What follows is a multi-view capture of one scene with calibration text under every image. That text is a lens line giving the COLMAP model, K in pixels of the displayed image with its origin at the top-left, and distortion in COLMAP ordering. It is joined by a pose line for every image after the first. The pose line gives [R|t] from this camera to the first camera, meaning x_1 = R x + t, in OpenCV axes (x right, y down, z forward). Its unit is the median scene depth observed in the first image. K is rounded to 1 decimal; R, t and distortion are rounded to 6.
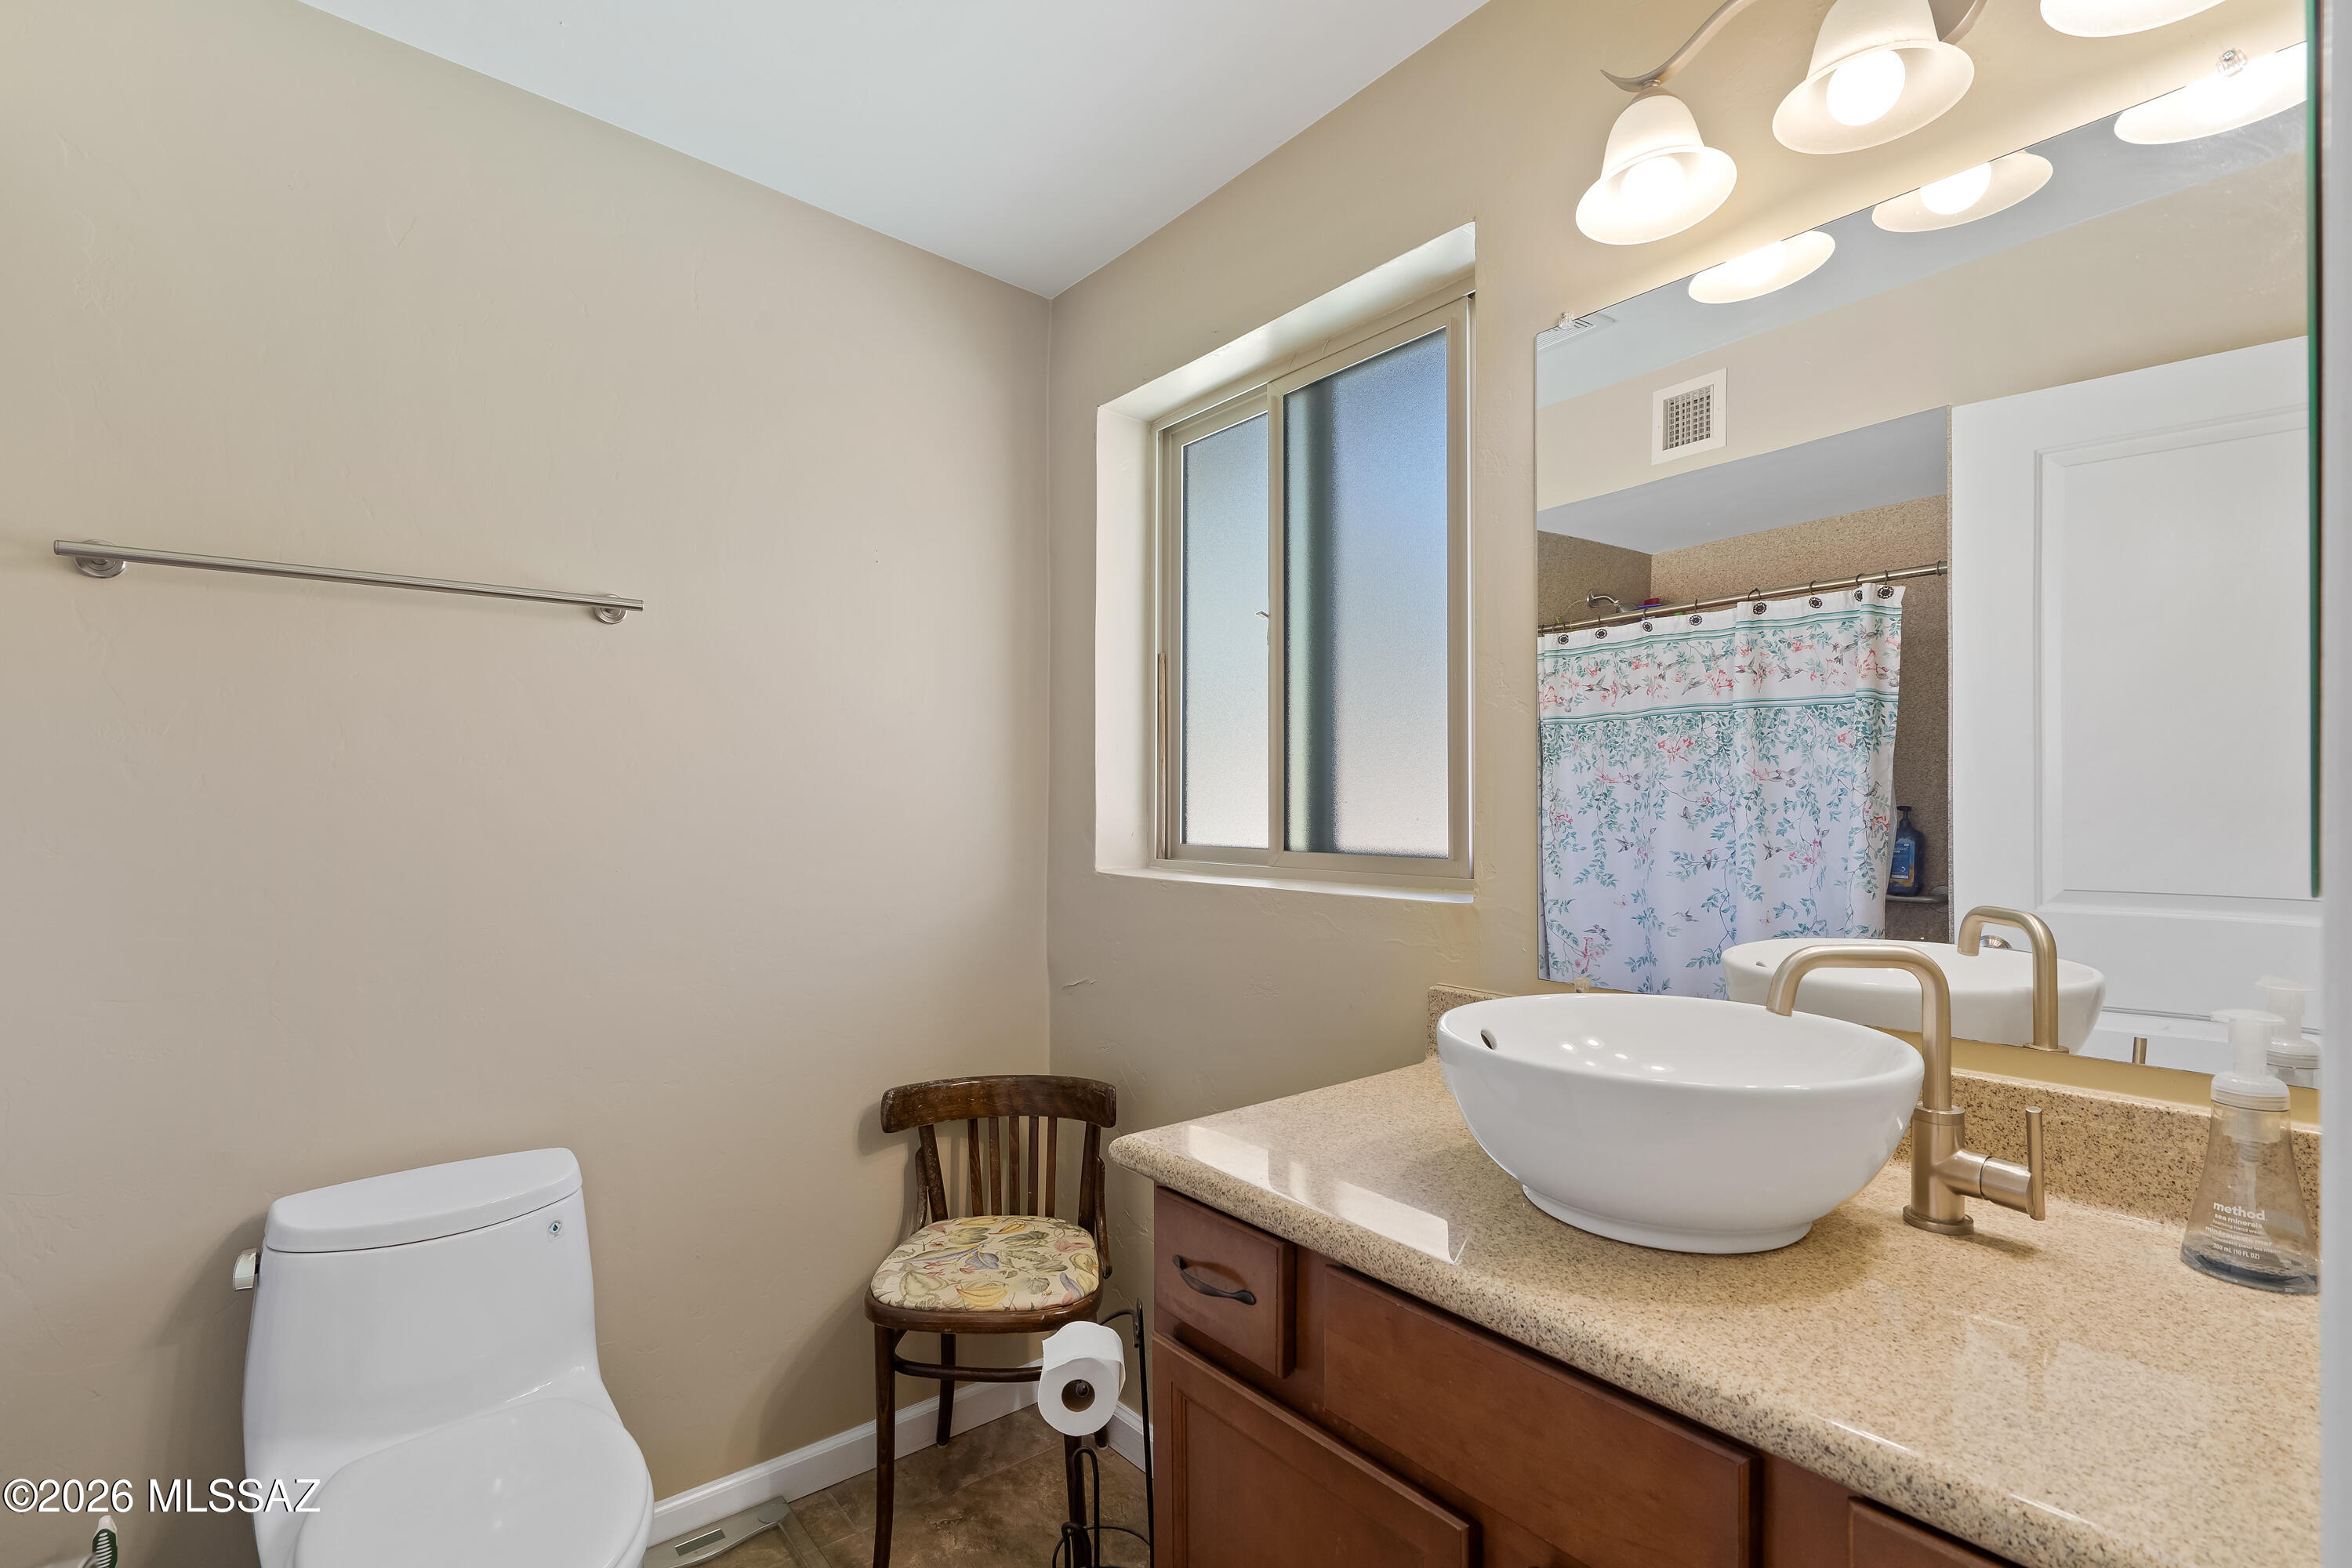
lens RADIAL K [[1073.1, 0, 1170.6], [0, 1073.1, 802.6], [0, 0, 1]] dist [0.001182, 0.000074]
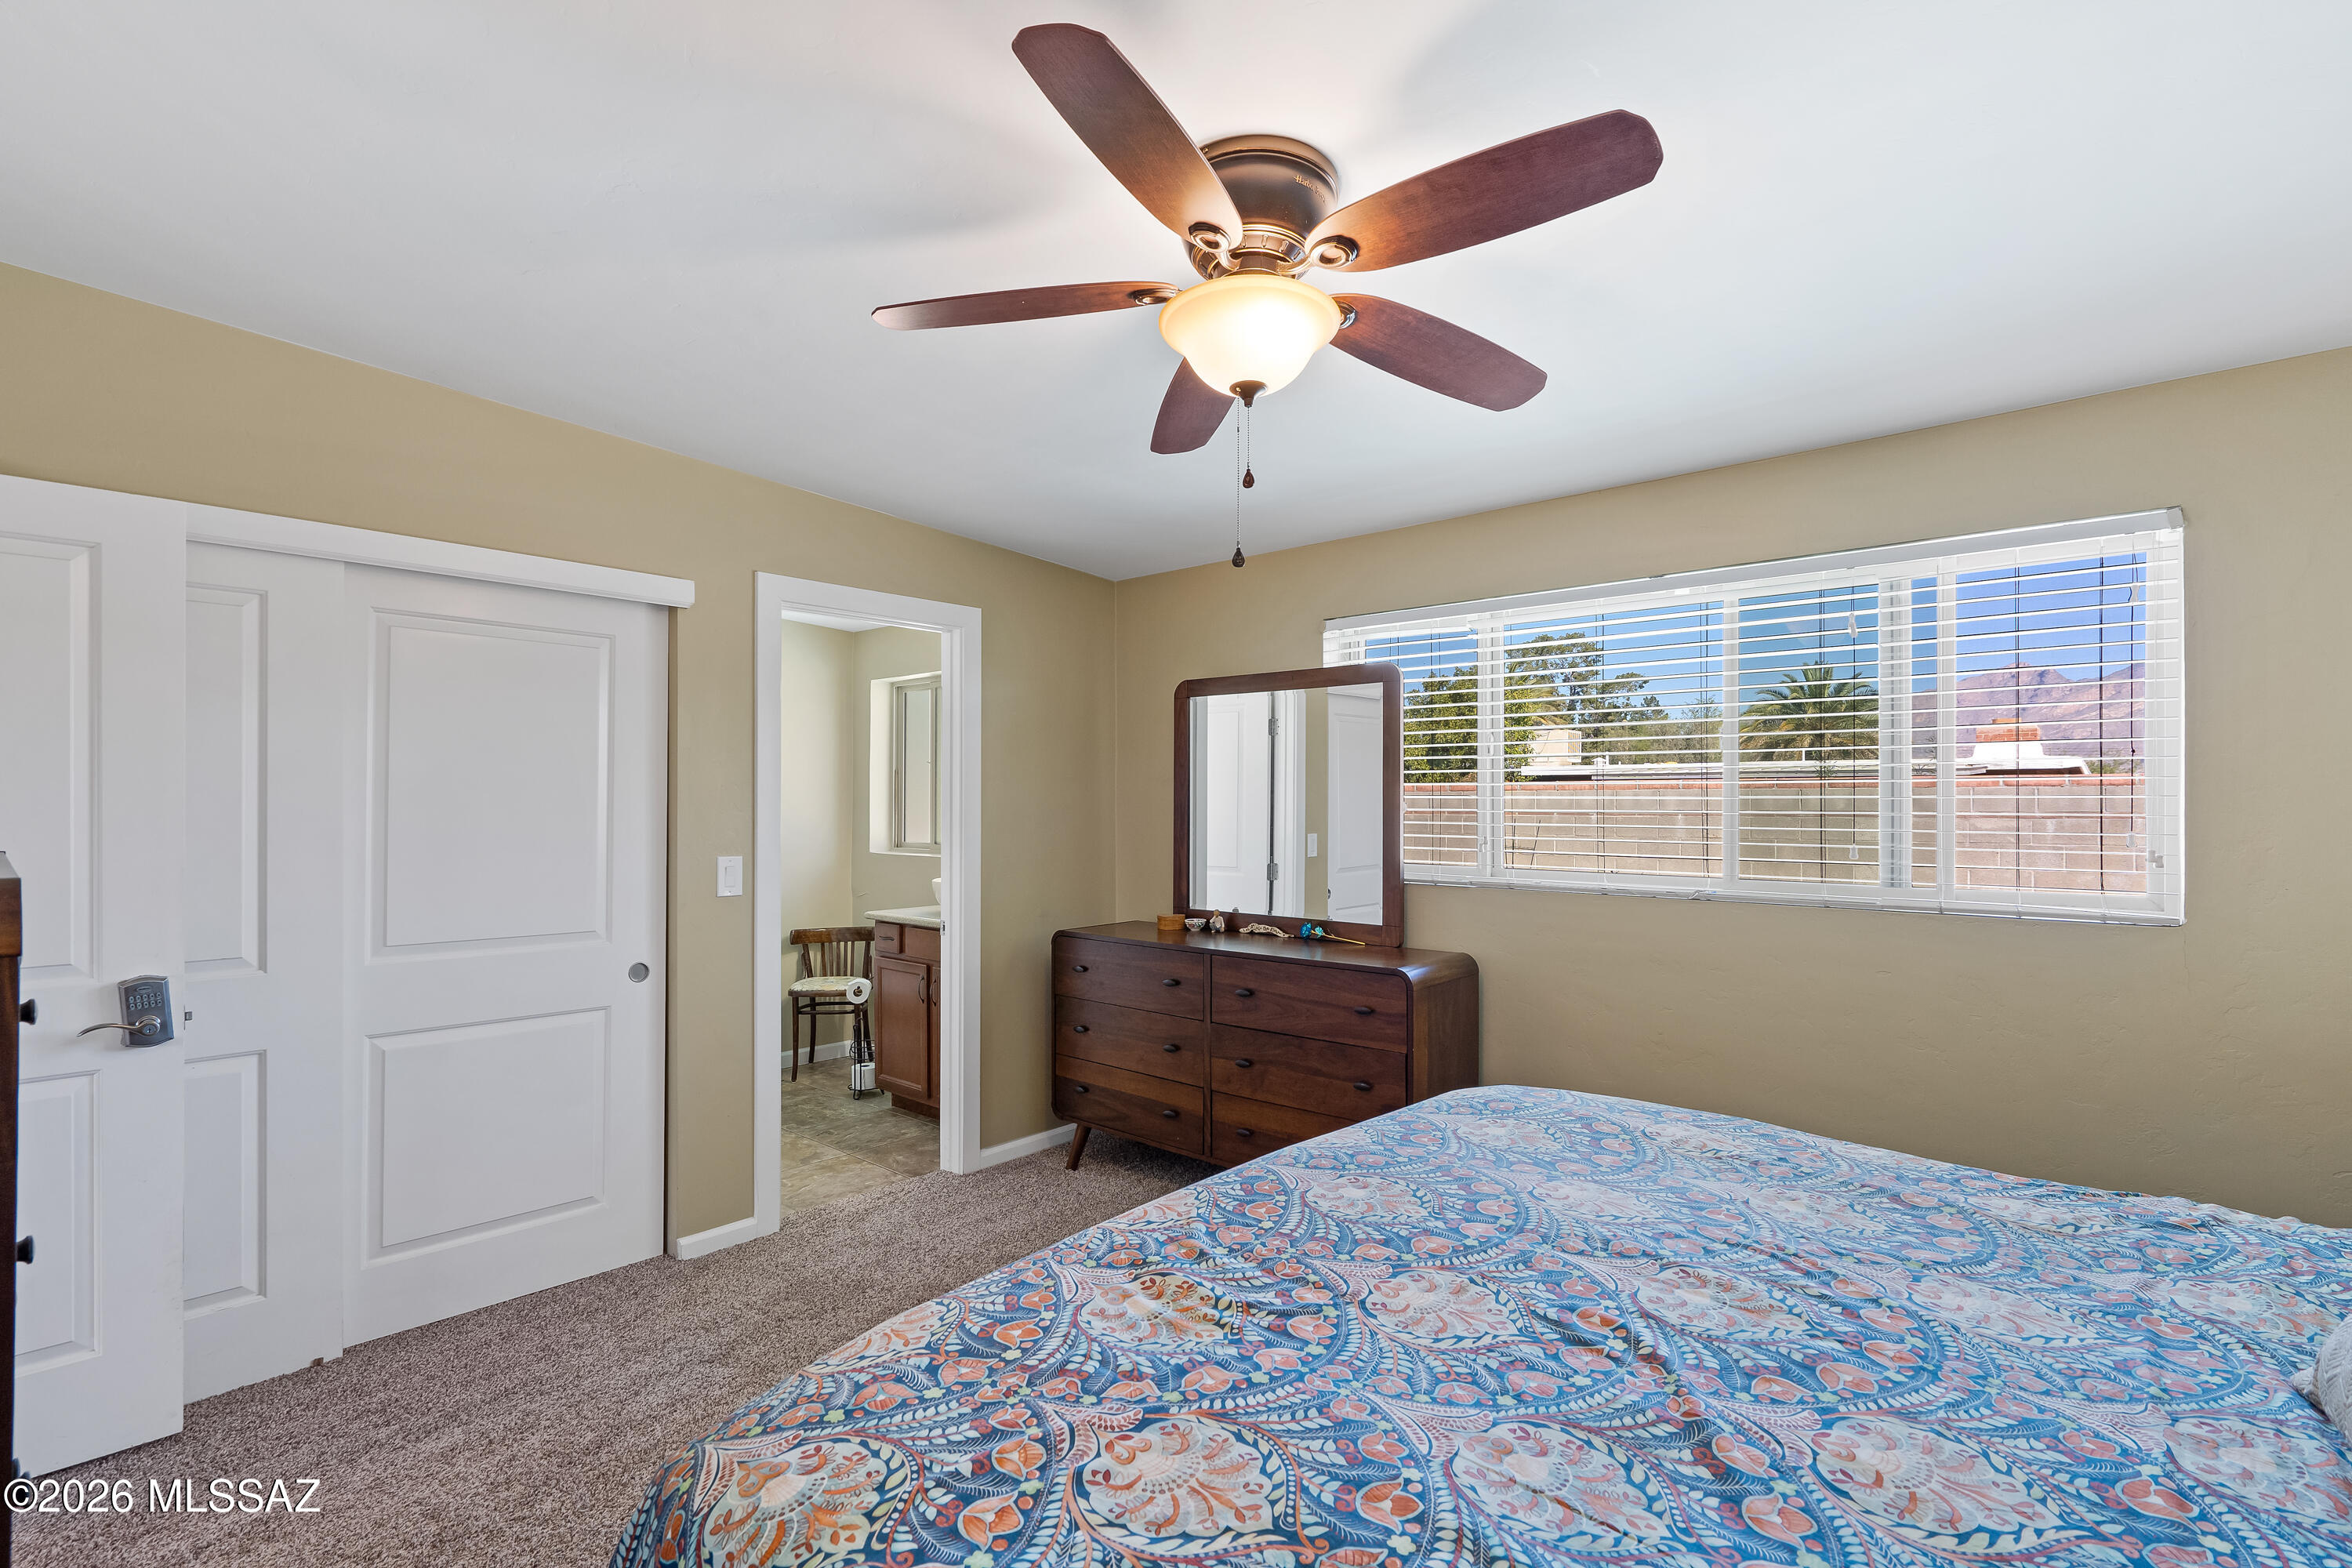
lens RADIAL K [[1073.1, 0, 1170.6], [0, 1073.1, 802.6], [0, 0, 1]] dist [0.001182, 0.000074]
pose [[0.986096, 0.007137, 0.166025, 0.237198], [-0.007482, 0.999971, 0.001454, -0.075017], [-0.166010, -0.002676, 0.986120, -1.875751]]
